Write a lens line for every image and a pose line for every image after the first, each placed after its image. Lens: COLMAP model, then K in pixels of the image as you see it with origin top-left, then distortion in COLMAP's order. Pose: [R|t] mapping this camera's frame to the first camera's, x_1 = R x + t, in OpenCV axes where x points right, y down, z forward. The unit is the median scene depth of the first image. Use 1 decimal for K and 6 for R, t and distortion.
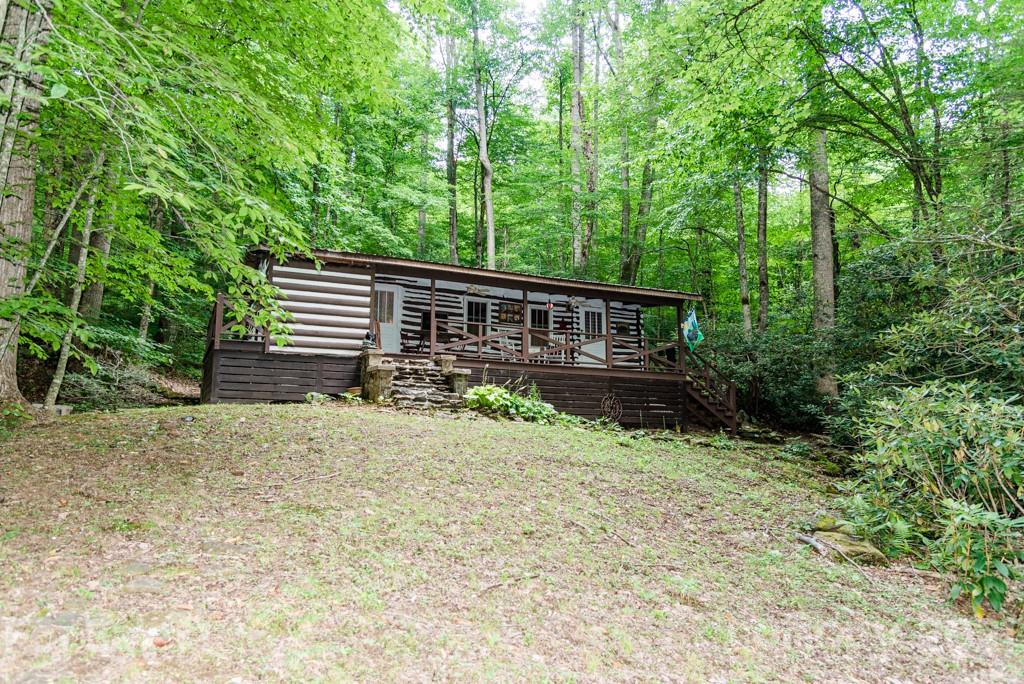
lens RADIAL K [[684.1, 0, 525.4], [0, 684.1, 339.7], [0, 0, 1]] dist [0.008969, -0.000792]
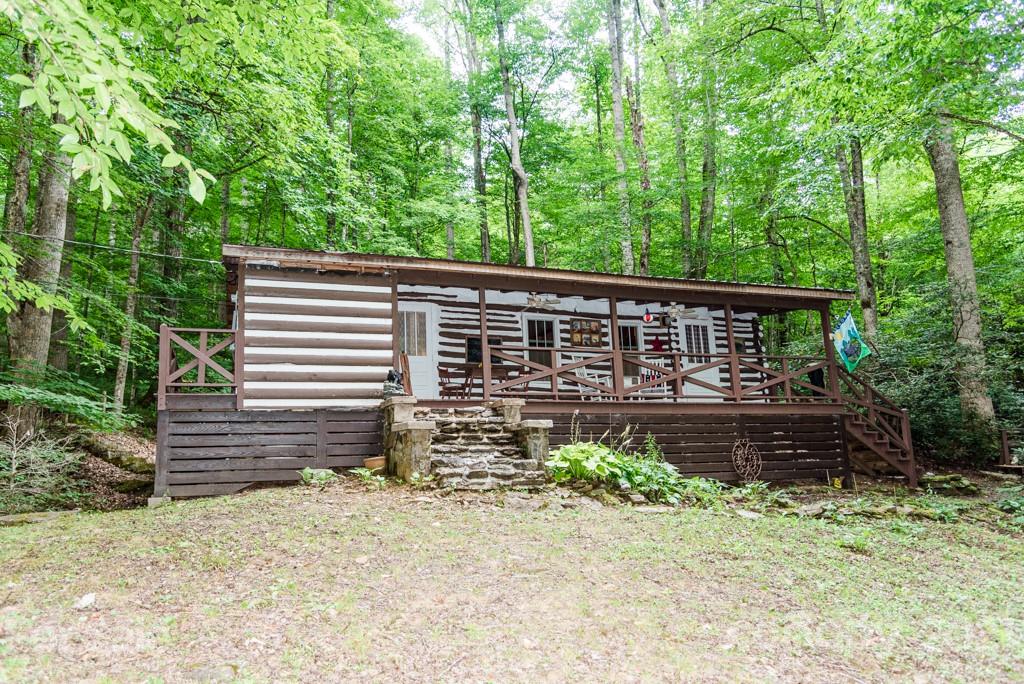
lens RADIAL K [[683.6, 0, 514.6], [0, 683.6, 346.6], [0, 0, 1]] dist [0.016471, -0.009047]
pose [[0.996484, -0.058974, -0.059509, -0.056636], [0.056879, 0.997721, -0.036311, -0.002507], [0.061515, 0.032798, 0.997567, 0.280322]]
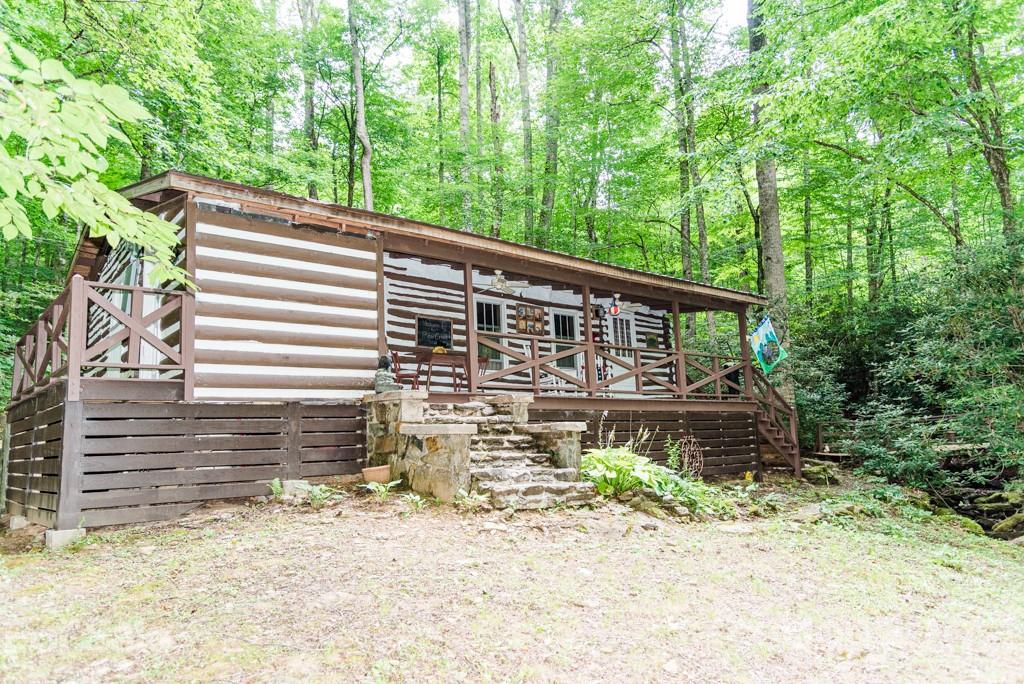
lens RADIAL K [[649.8, 0, 512.0], [0, 649.8, 342.0], [0, 0, 1]] dist [0.006339, -0.000515]
pose [[0.963081, -0.003115, 0.269193, -0.219588], [0.003112, 0.999995, 0.000437, -0.017714], [-0.269193, 0.000417, 0.963086, 0.390383]]
